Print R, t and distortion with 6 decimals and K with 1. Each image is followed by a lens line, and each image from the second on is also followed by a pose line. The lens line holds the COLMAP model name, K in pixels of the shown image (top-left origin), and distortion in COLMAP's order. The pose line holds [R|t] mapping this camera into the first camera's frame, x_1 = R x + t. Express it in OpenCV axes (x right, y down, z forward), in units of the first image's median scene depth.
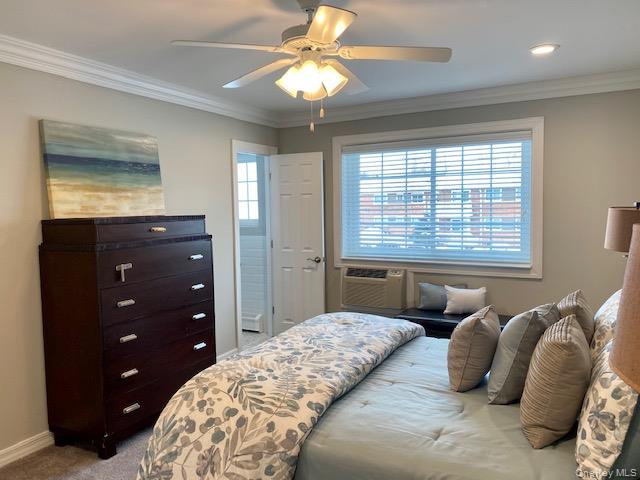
lens RADIAL K [[481.2, 0, 320.0], [0, 481.2, 240.0], [0, 0, 1]] dist [-0.006872, -0.001636]
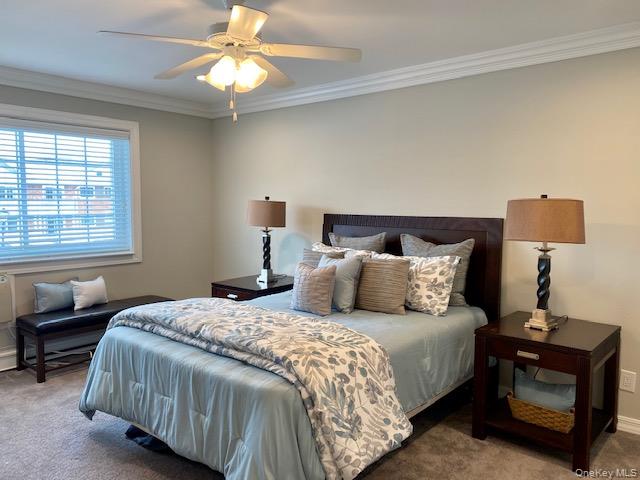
lens RADIAL K [[481.2, 0, 320.0], [0, 481.2, 240.0], [0, 0, 1]] dist [-0.006872, -0.001636]
pose [[0.213605, -0.063338, 0.974865, -0.600096], [0.059362, 0.996894, 0.051762, -0.005953], [-0.975115, 0.046813, 0.216702, 0.334251]]
